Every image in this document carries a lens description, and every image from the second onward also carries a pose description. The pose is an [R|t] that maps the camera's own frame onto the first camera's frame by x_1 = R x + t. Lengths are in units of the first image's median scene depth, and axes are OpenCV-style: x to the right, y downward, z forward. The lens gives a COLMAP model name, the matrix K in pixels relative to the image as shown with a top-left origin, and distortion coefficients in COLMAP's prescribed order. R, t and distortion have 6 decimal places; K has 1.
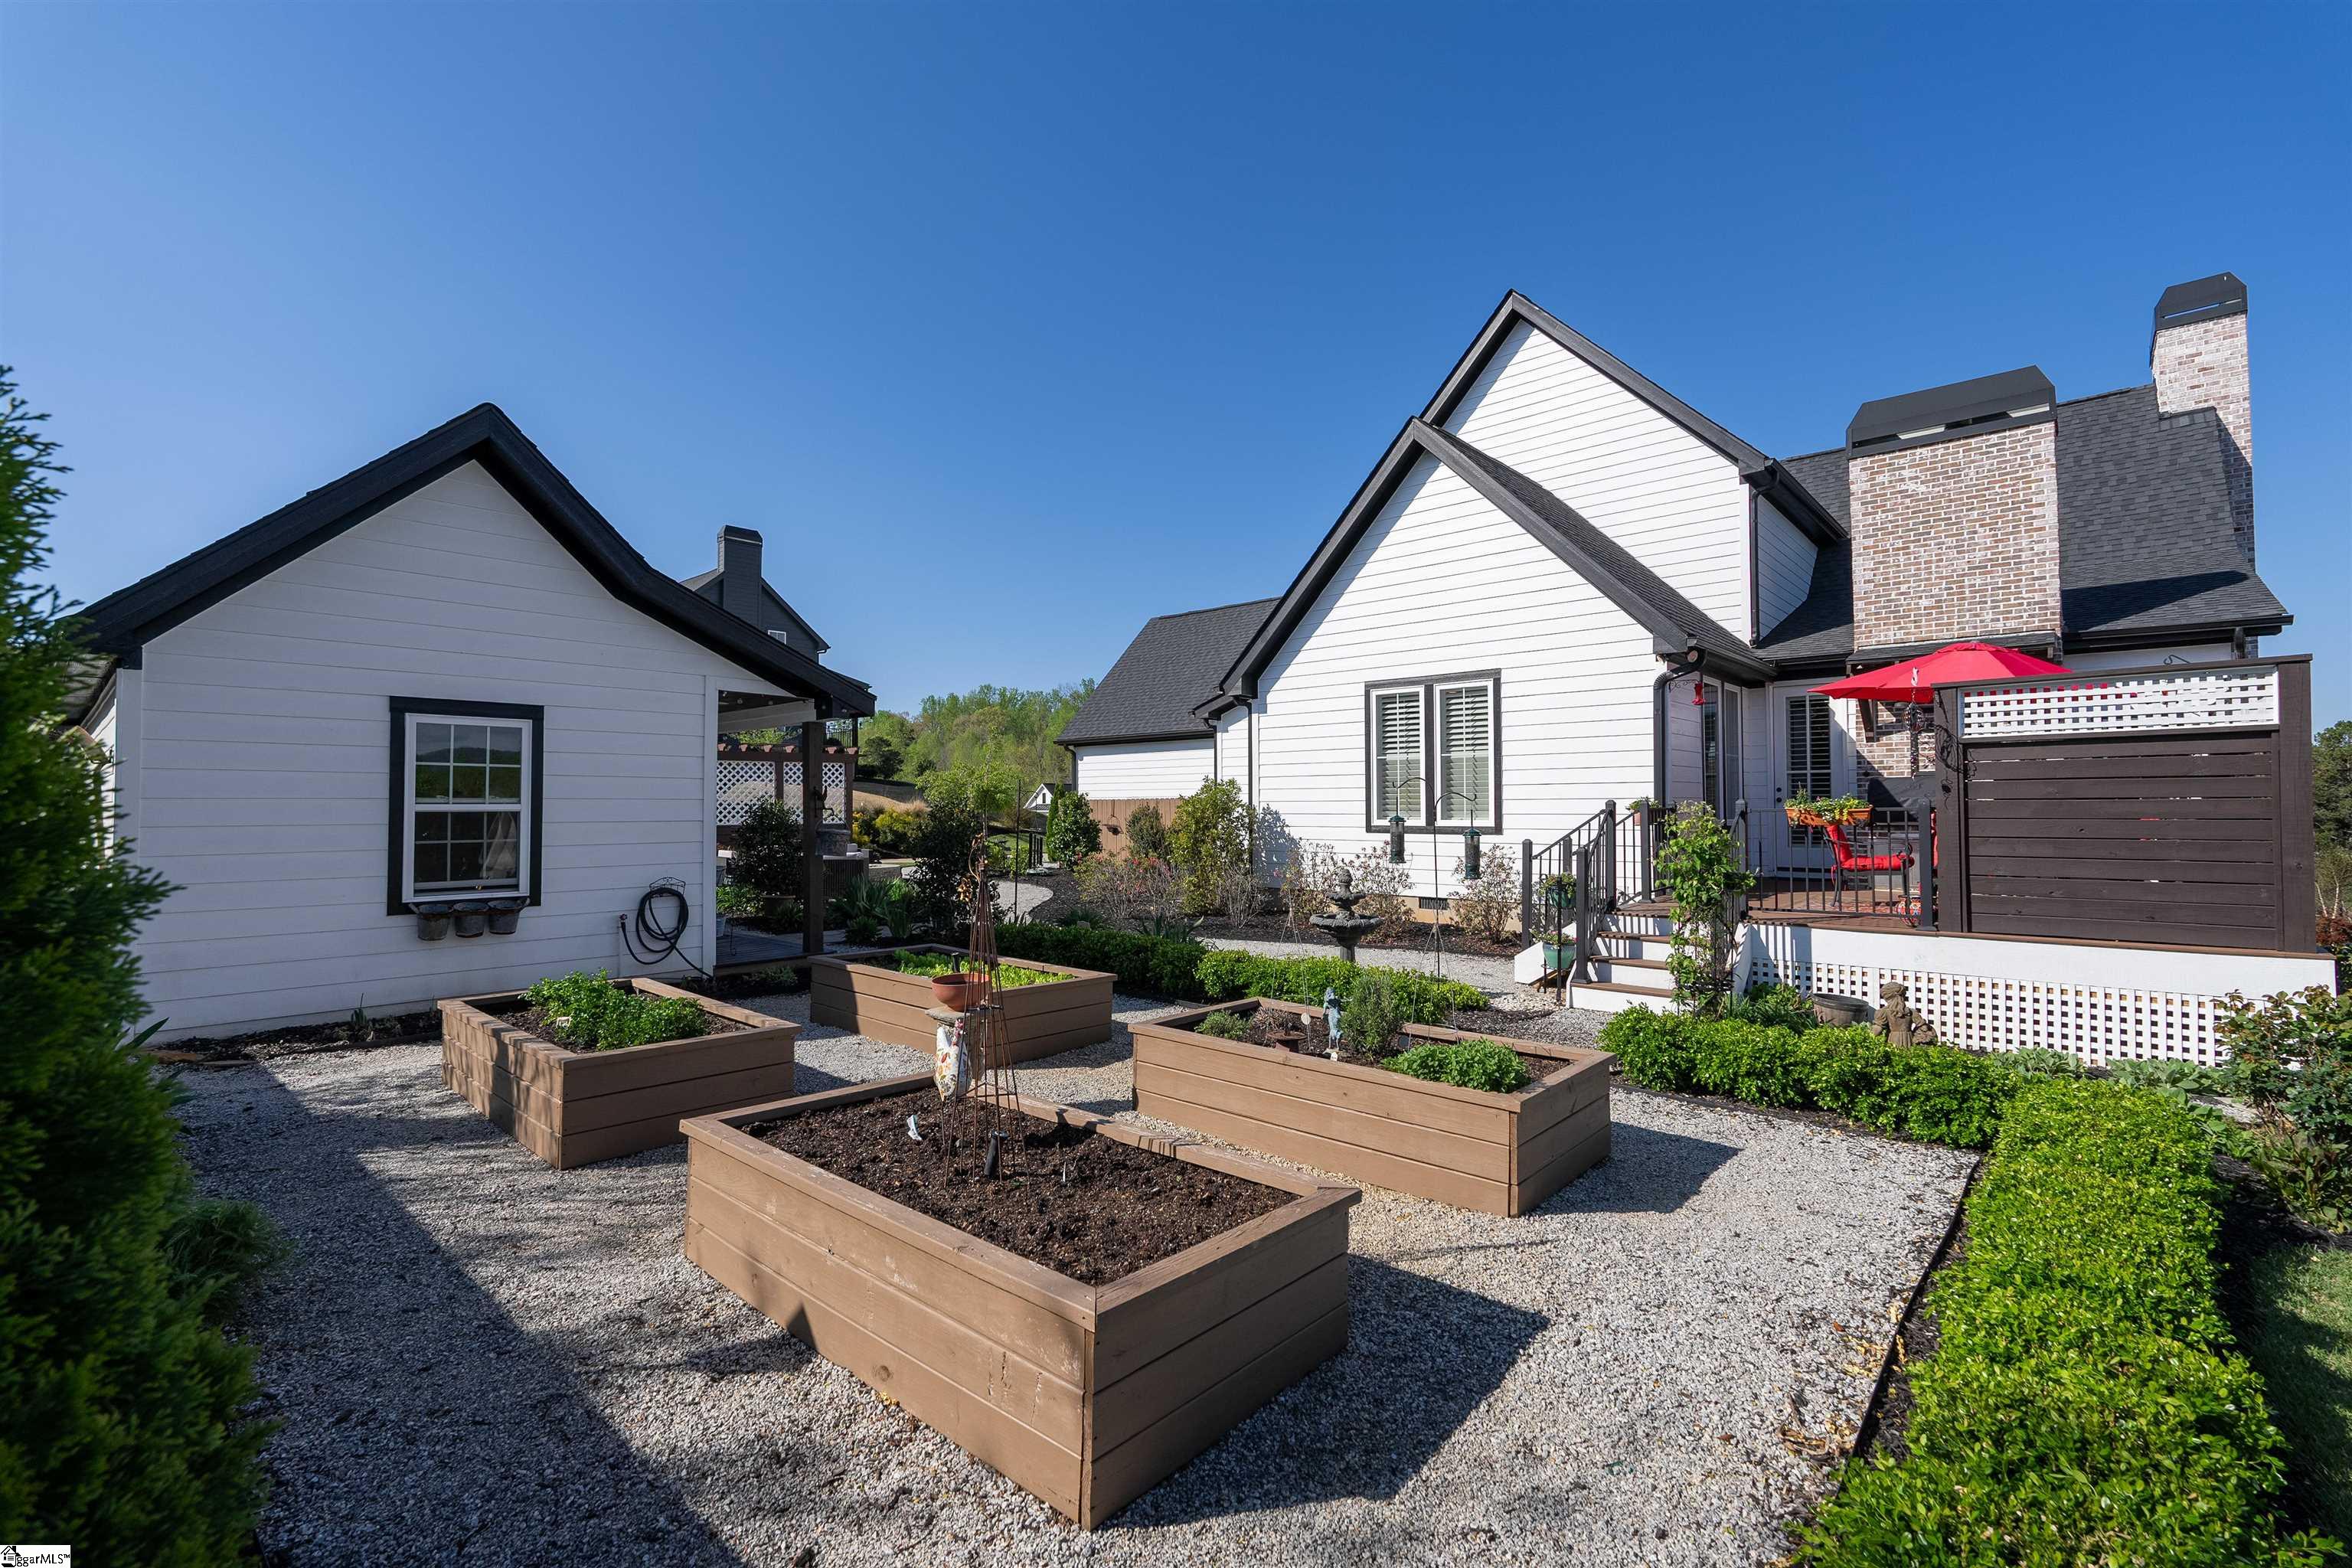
lens RADIAL K [[1045.2, 0, 1176.0], [0, 1045.2, 784.0], [0, 0, 1]] dist [-0.021124, 0.000046]
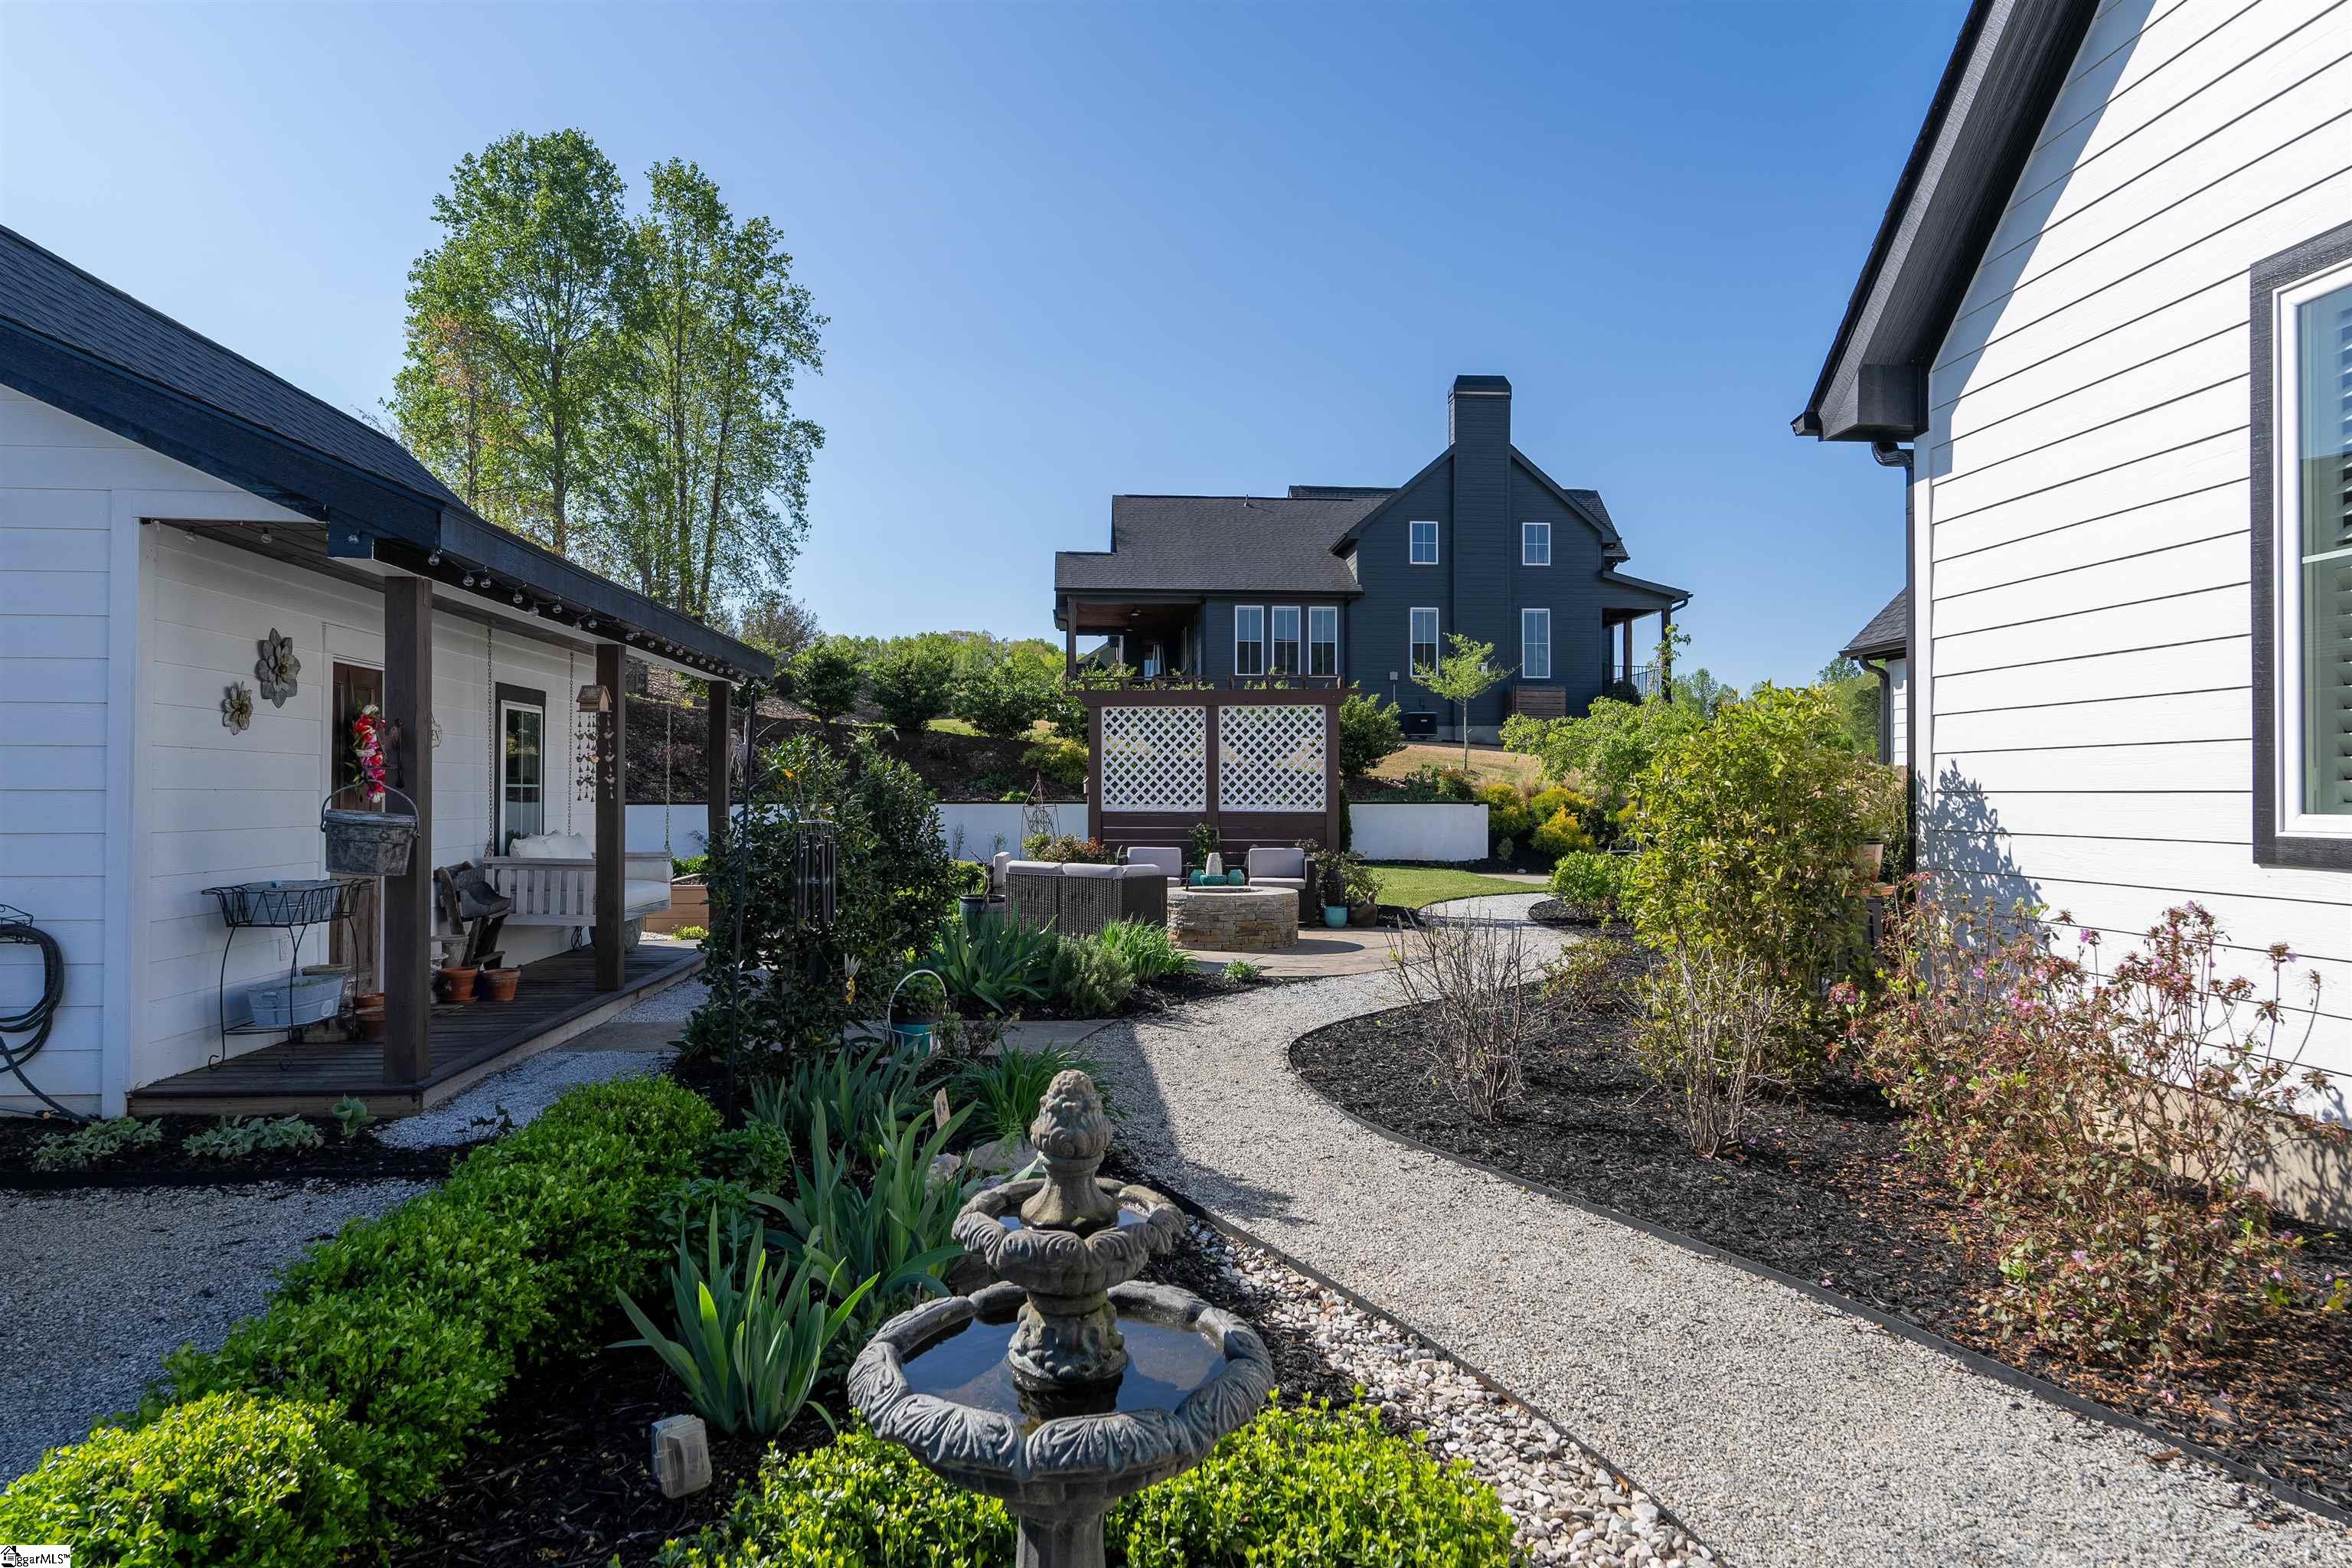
lens RADIAL K [[1418.0, 0, 1177.1], [0, 1418.0, 763.2], [0, 0, 1]] dist [-0.000108, 0.000233]
pose [[0.706072, -0.012936, -0.708022, 0.226397], [0.011487, 0.999911, -0.006814, 0.020051], [0.708047, -0.003321, 0.706158, 0.545644]]
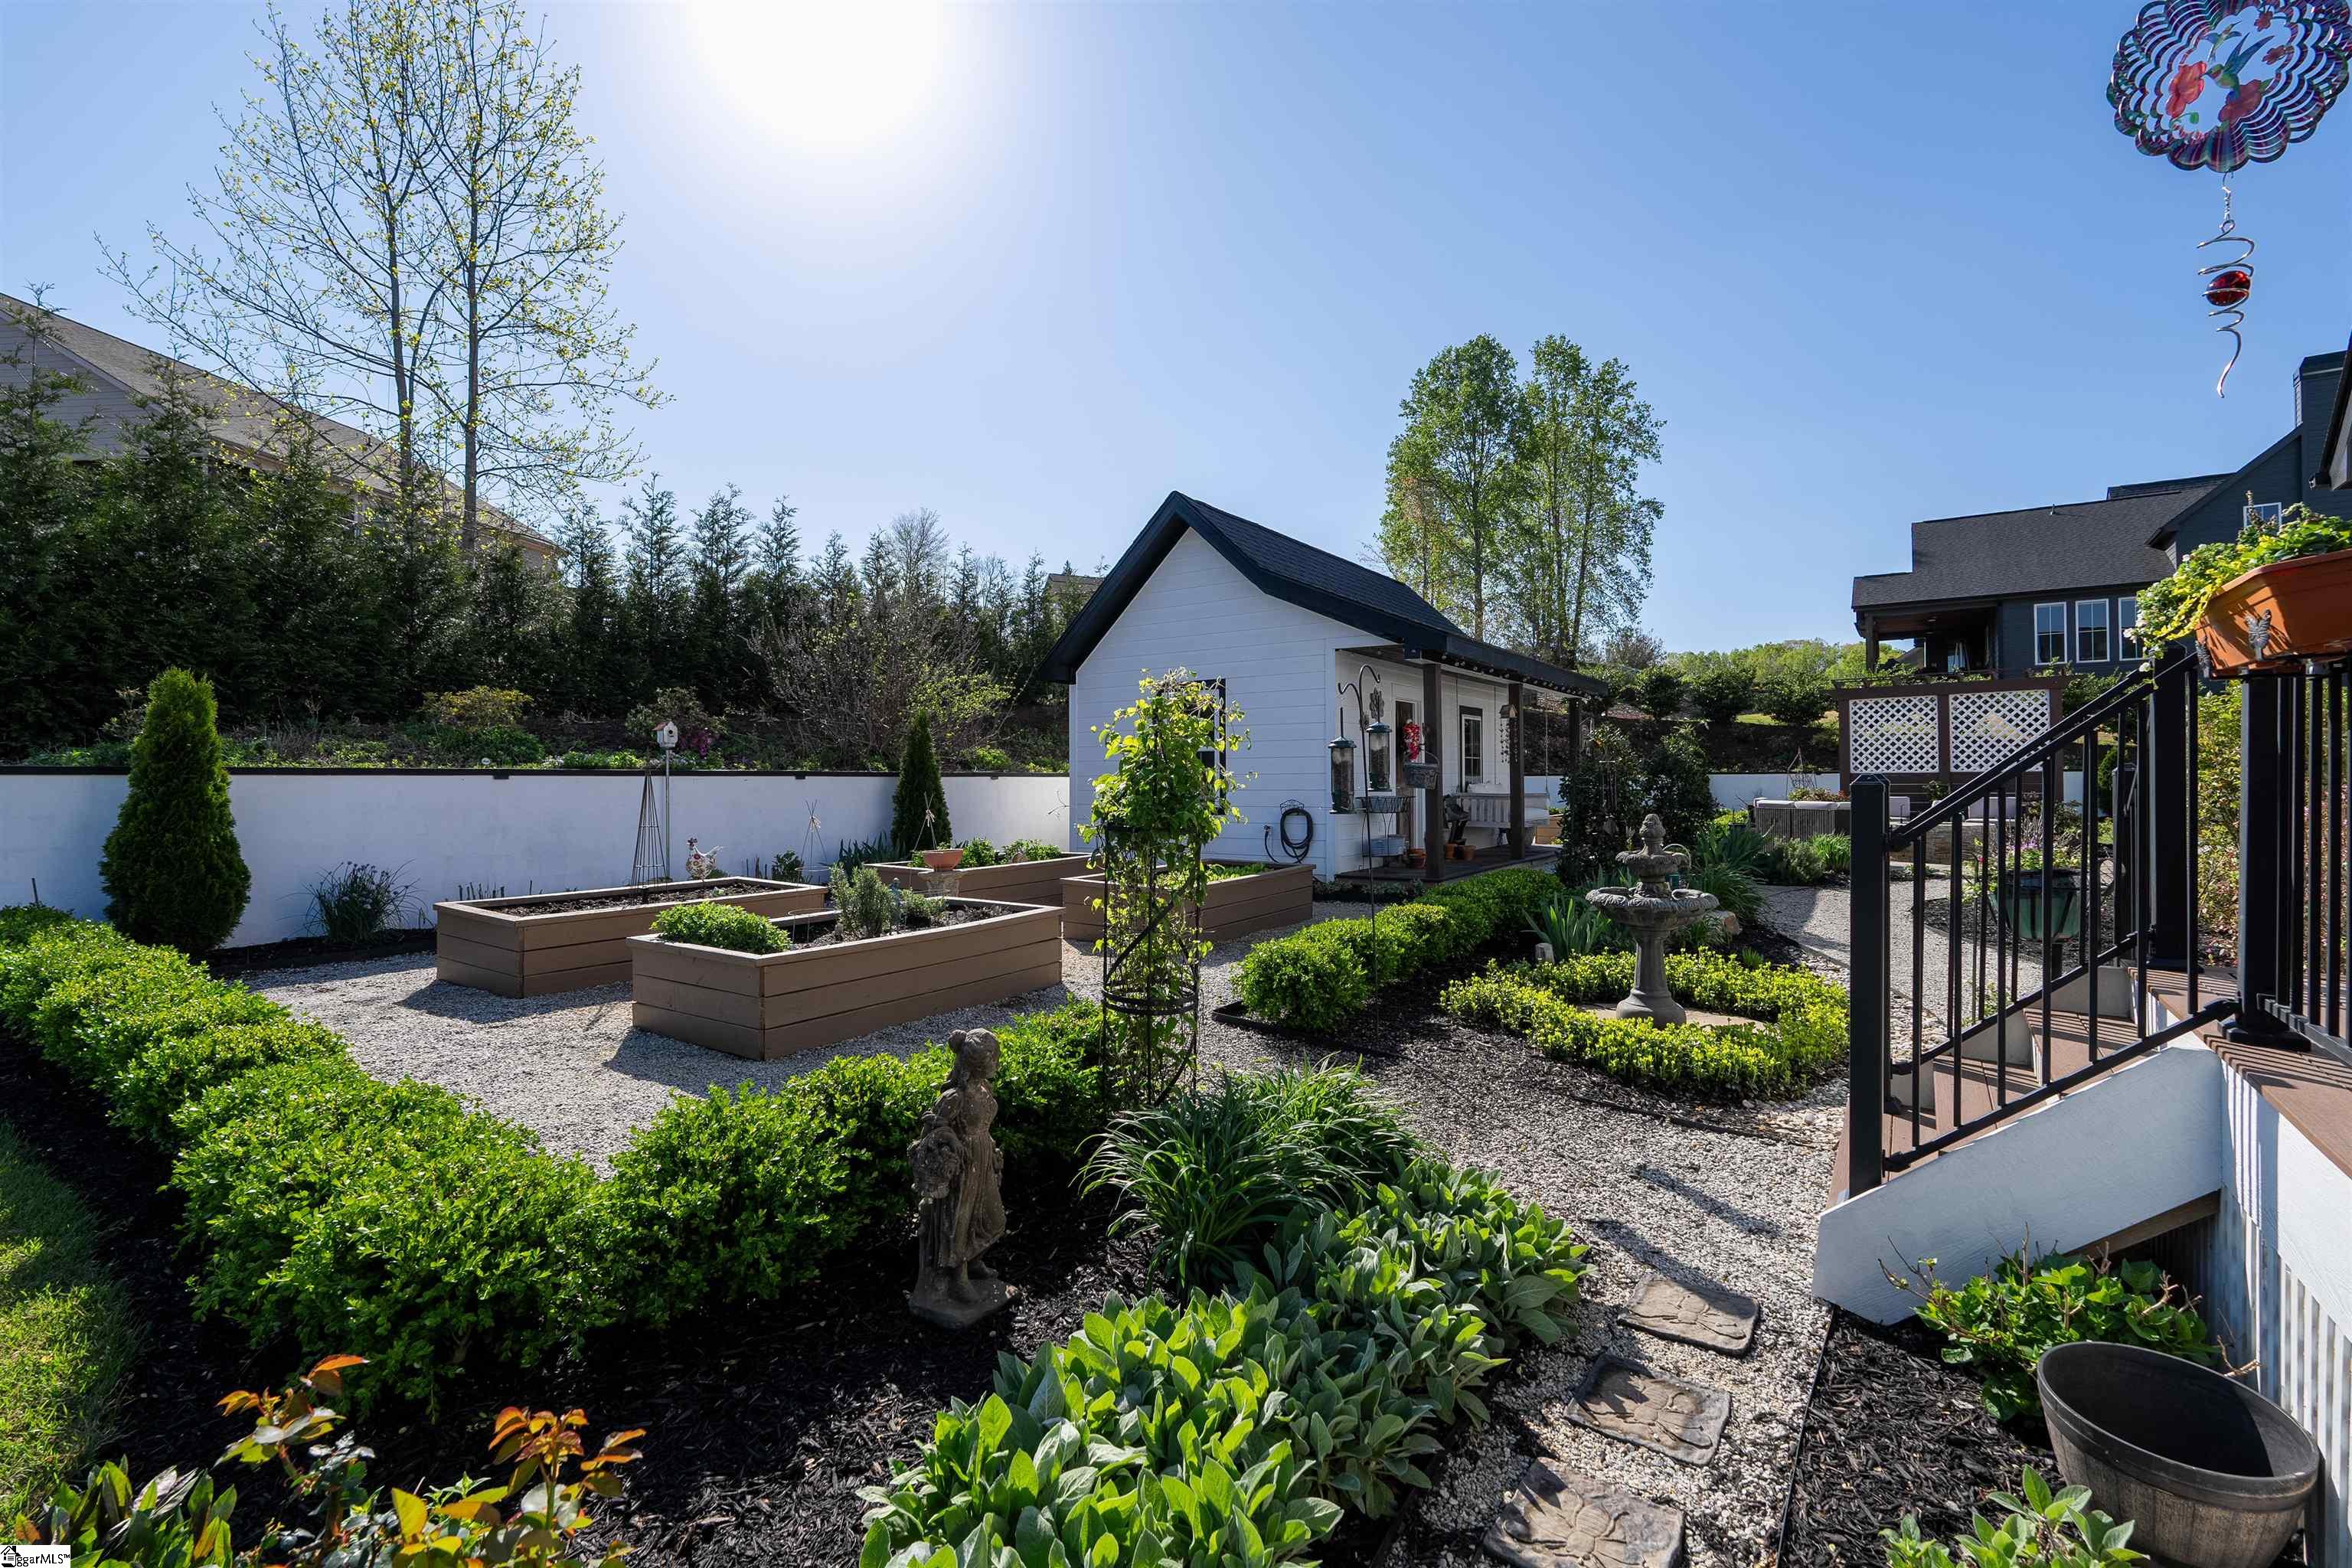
lens RADIAL K [[1045.2, 0, 1176.0], [0, 1045.2, 784.0], [0, 0, 1]] dist [-0.021124, 0.000046]
pose [[0.090513, 0.003803, -0.995888, 0.473698], [0.026292, 0.999635, 0.006206, 0.034218], [0.995548, -0.026746, 0.090380, 0.436827]]
